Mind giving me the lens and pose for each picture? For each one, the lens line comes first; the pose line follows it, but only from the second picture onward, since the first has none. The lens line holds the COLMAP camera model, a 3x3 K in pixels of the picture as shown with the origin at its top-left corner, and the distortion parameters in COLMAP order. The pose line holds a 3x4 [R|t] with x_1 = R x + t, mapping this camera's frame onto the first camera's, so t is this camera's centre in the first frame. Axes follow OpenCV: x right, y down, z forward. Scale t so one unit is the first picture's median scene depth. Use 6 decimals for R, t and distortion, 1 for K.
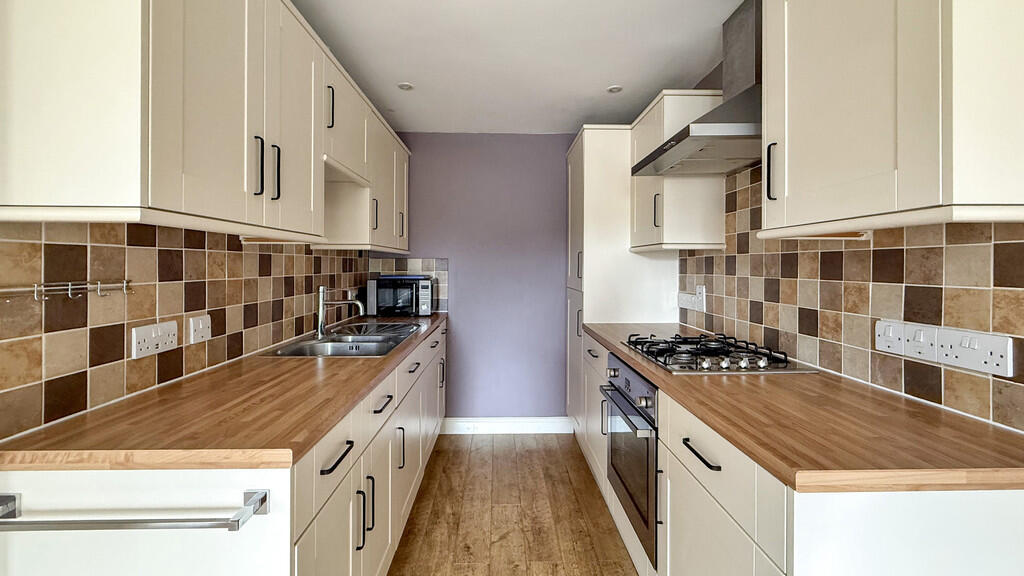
lens RADIAL K [[427.1, 0, 532.3], [0, 427.1, 268.4], [0, 0, 1]] dist [0.000137, -0.000067]
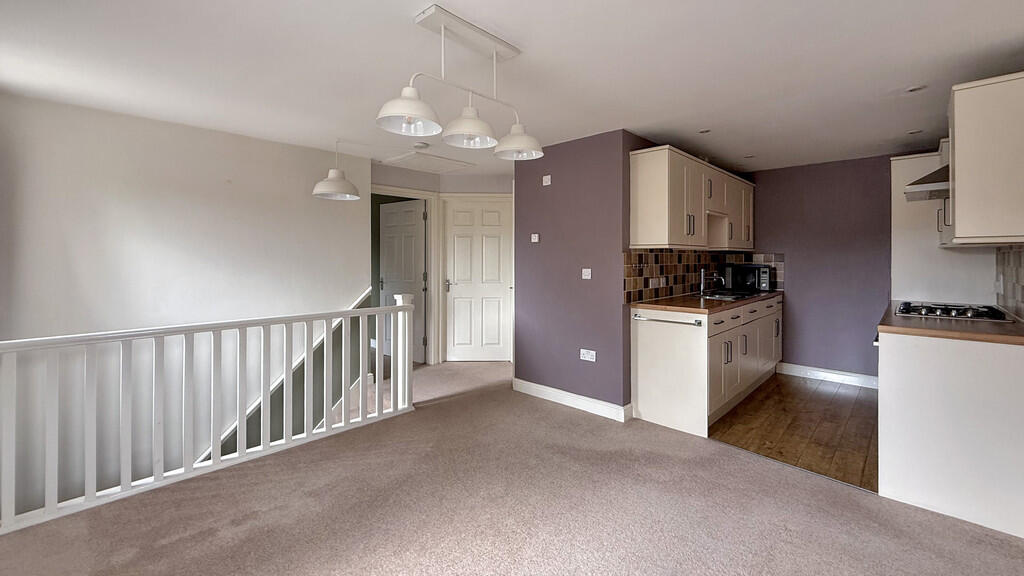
lens RADIAL K [[427.1, 0, 494.7], [0, 427.1, 259.9], [0, 0, 1]] dist [0.000137, -0.000067]
pose [[0.659825, -0.002896, -0.751413, 0.448951], [-0.001252, 0.999987, -0.004953, 0.011110], [0.751418, 0.004209, 0.659813, -1.281502]]
